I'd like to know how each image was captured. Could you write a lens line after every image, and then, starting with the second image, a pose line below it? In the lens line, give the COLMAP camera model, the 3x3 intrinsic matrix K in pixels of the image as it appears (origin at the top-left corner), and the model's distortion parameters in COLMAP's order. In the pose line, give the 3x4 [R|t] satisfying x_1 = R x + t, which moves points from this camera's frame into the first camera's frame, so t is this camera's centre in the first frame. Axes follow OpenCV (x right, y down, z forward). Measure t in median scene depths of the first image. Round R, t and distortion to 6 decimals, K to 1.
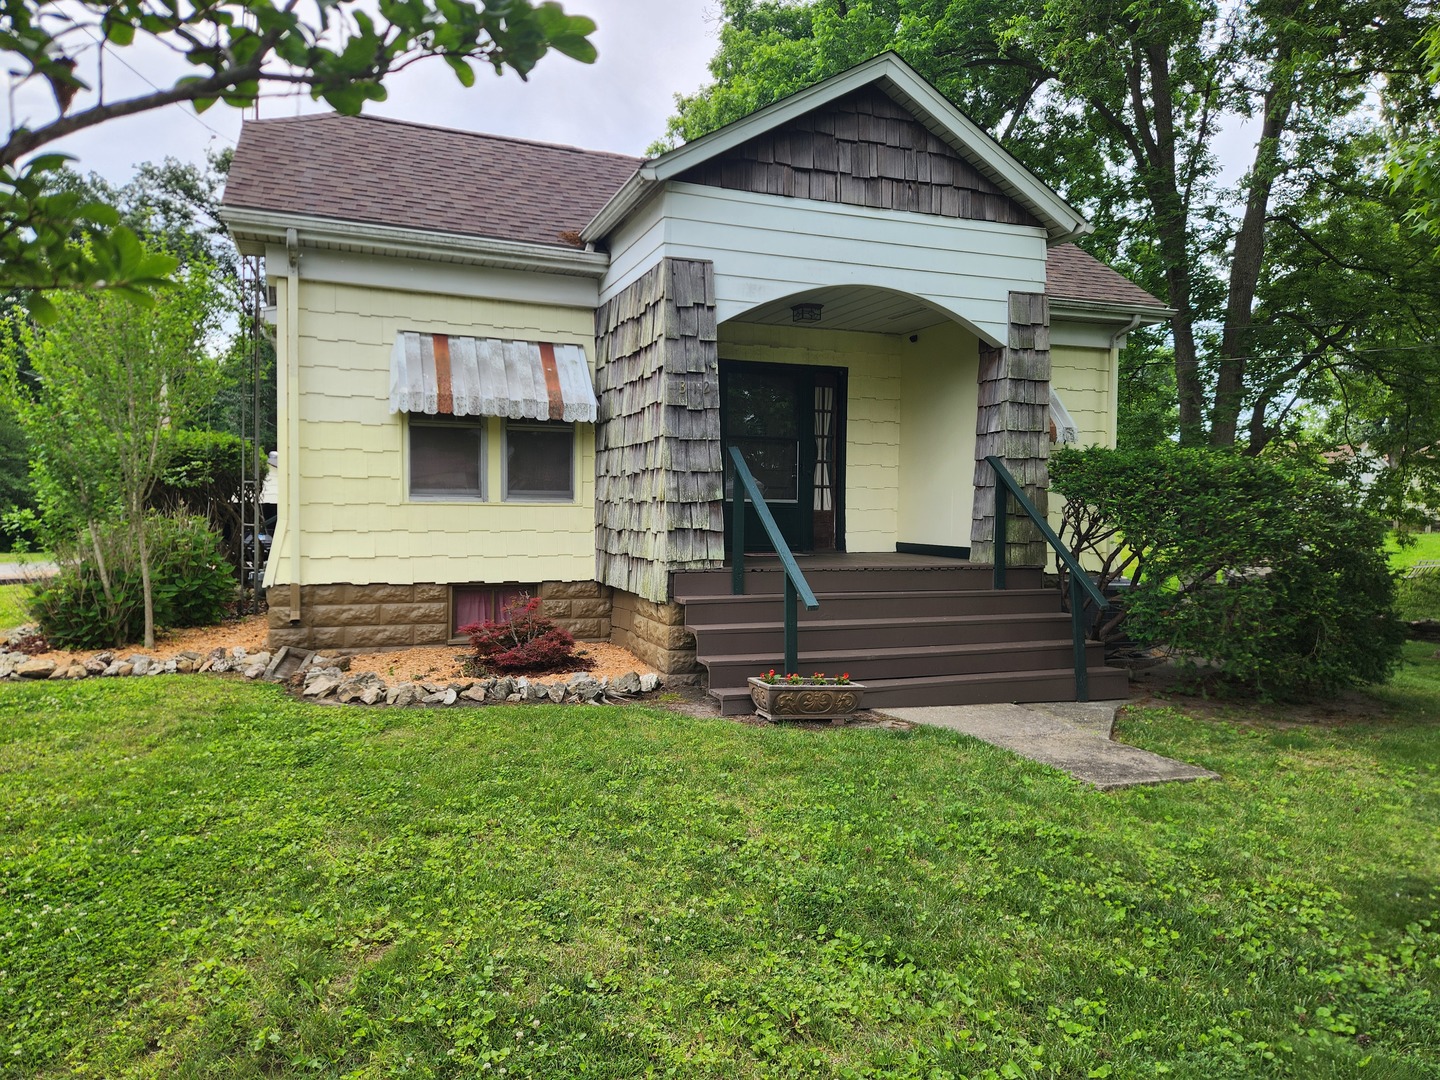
lens RADIAL K [[973.1, 0, 720.0], [0, 973.1, 540.0], [0, 0, 1]] dist [0.061292, -0.000073]
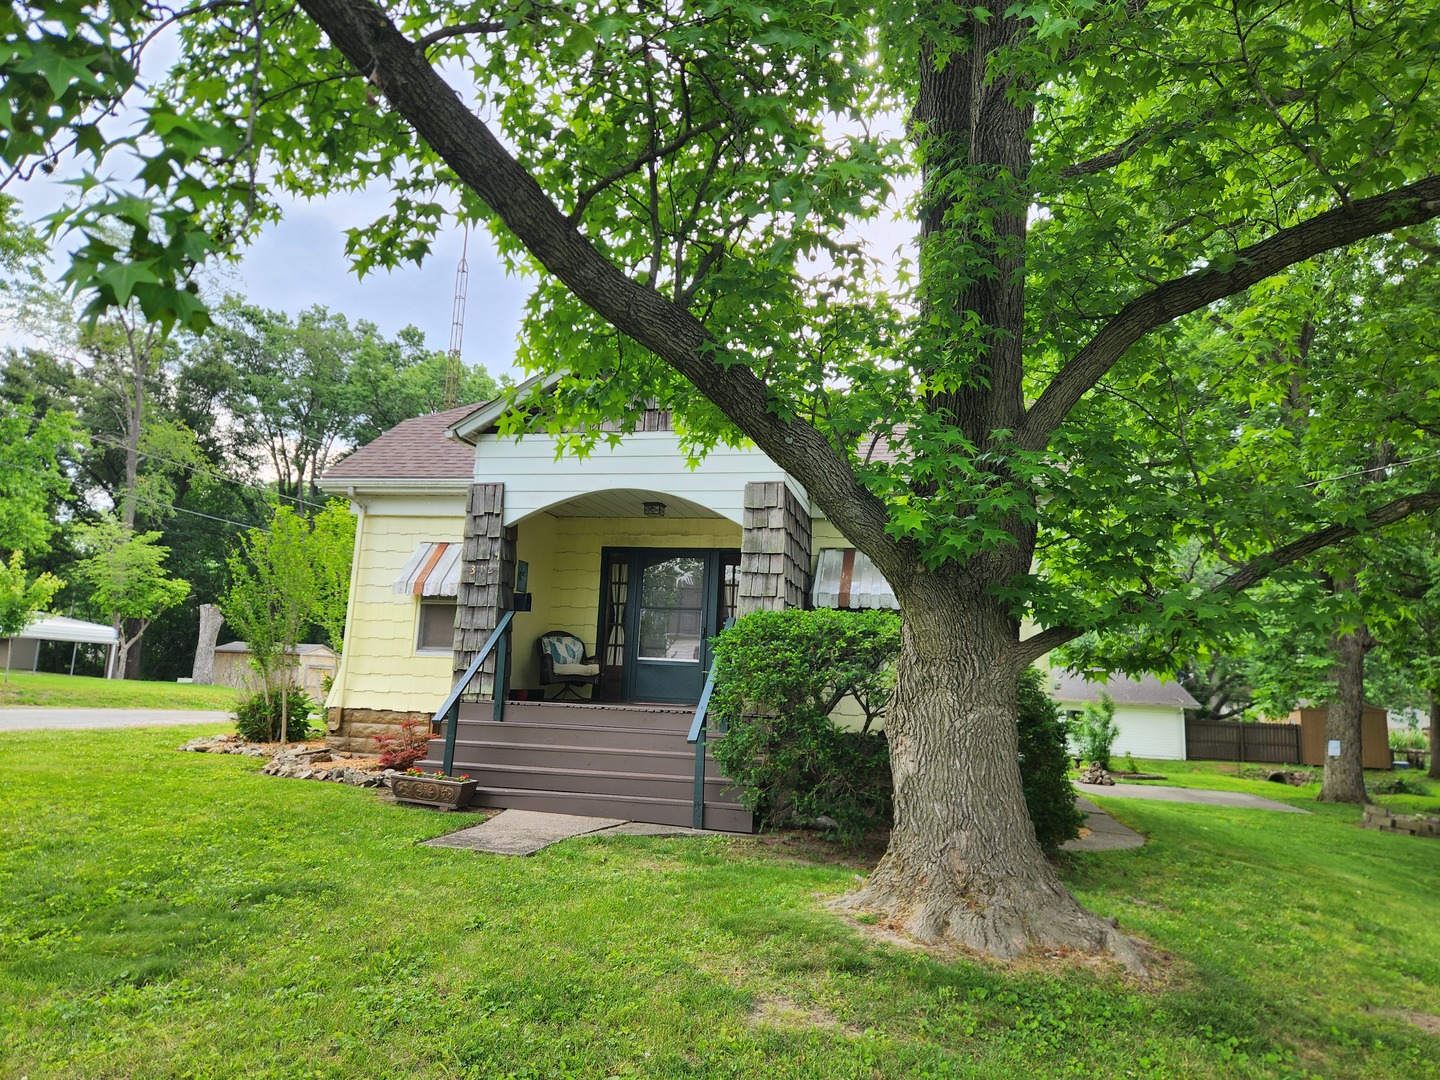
lens RADIAL K [[973.1, 0, 720.0], [0, 973.1, 540.0], [0, 0, 1]] dist [0.061292, -0.000073]
pose [[0.833364, -0.056962, -0.549781, 0.930550], [-0.052046, 0.982169, -0.180654, 0.034801], [0.550268, 0.179165, 0.815540, 0.019717]]
